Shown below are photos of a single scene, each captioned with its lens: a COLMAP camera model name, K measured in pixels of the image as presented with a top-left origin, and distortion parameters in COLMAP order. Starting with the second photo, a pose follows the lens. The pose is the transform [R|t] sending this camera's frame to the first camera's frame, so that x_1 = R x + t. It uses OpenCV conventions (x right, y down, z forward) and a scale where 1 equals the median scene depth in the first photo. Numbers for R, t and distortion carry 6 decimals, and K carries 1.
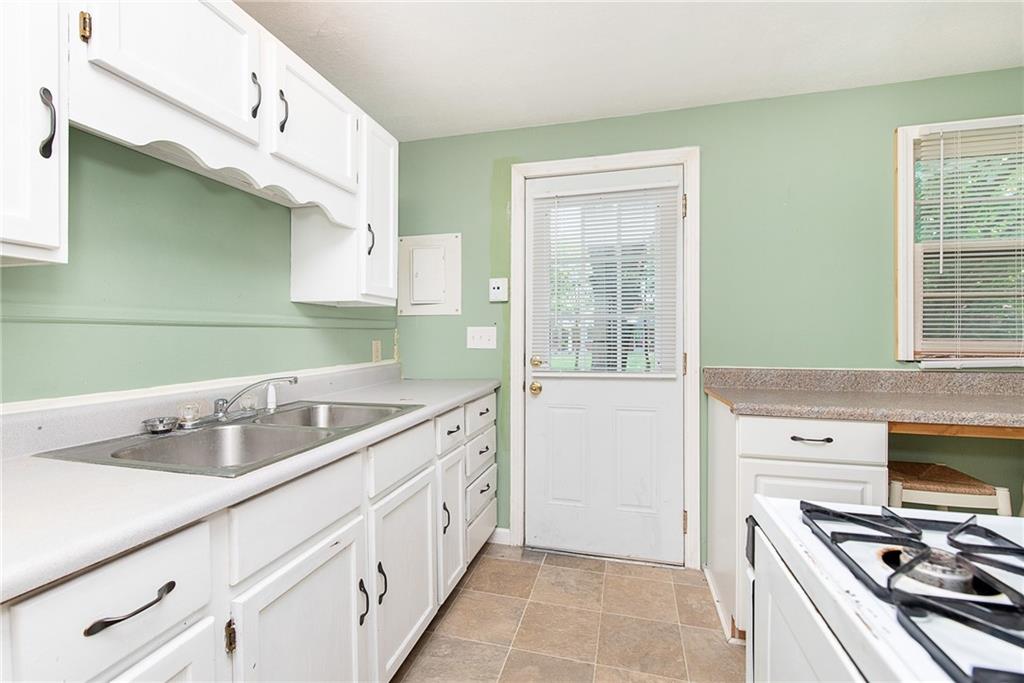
lens RADIAL K [[435.3, 0, 515.1], [0, 435.3, 336.9], [0, 0, 1]] dist [0.000138, 0.000028]
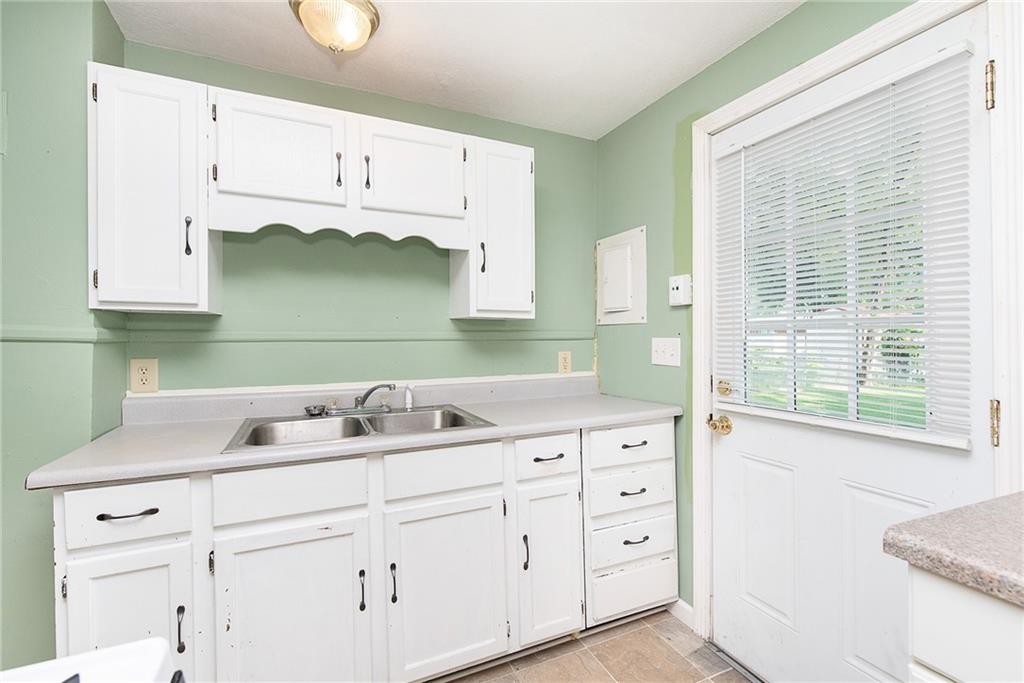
lens RADIAL K [[438.0, 0, 517.0], [0, 438.0, 334.6], [0, 0, 1]] dist [-0.000568, -0.000277]
pose [[0.639053, -0.001104, -0.769162, 0.416749], [-0.003718, 0.999983, -0.004524, -0.027662], [0.769154, 0.005751, 0.639038, 0.312674]]
